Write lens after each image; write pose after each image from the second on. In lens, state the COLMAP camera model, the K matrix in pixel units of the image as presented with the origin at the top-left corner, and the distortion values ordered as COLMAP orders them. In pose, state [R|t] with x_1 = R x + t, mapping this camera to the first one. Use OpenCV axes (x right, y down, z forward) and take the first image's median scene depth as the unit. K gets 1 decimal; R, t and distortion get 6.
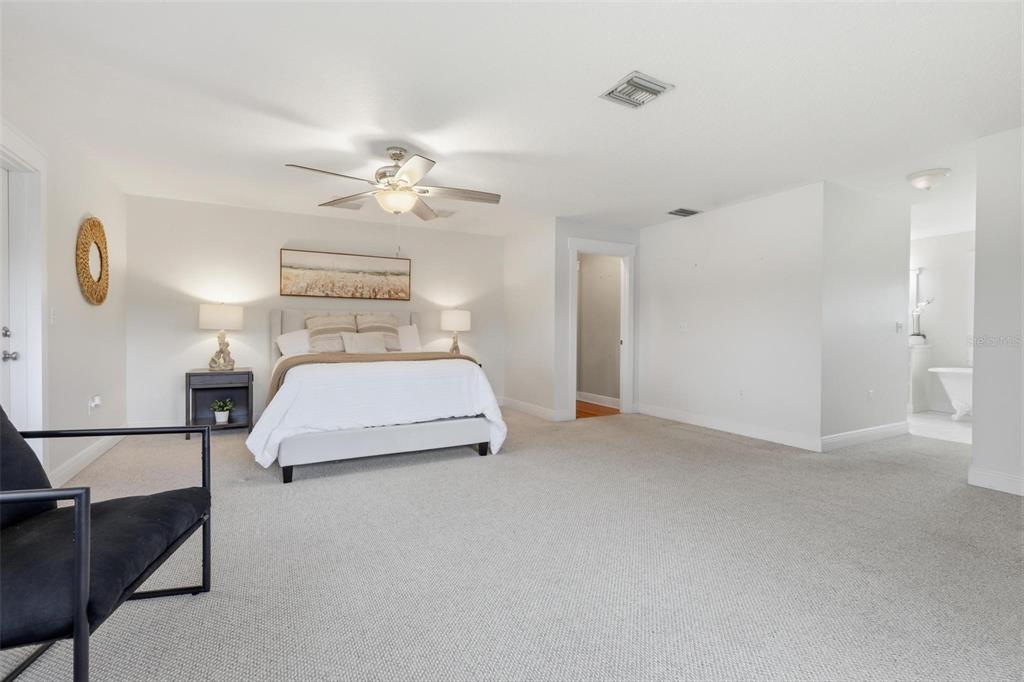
lens RADIAL K [[454.9, 0, 509.7], [0, 454.9, 335.4], [0, 0, 1]] dist [-0.002931, -0.000377]
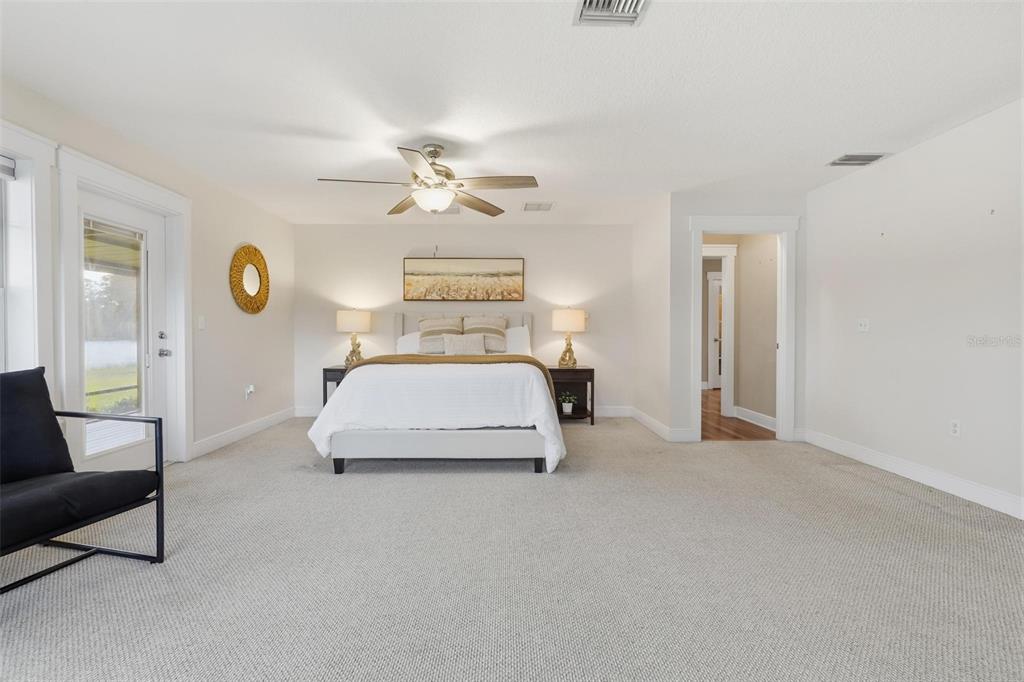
lens RADIAL K [[454.9, 0, 509.7], [0, 454.9, 335.4], [0, 0, 1]] dist [-0.002931, -0.000377]
pose [[0.887217, -0.000694, -0.461352, 0.228935], [0.000353, 1.000000, -0.000825, -0.002354], [0.461353, 0.000569, 0.887217, 0.140079]]
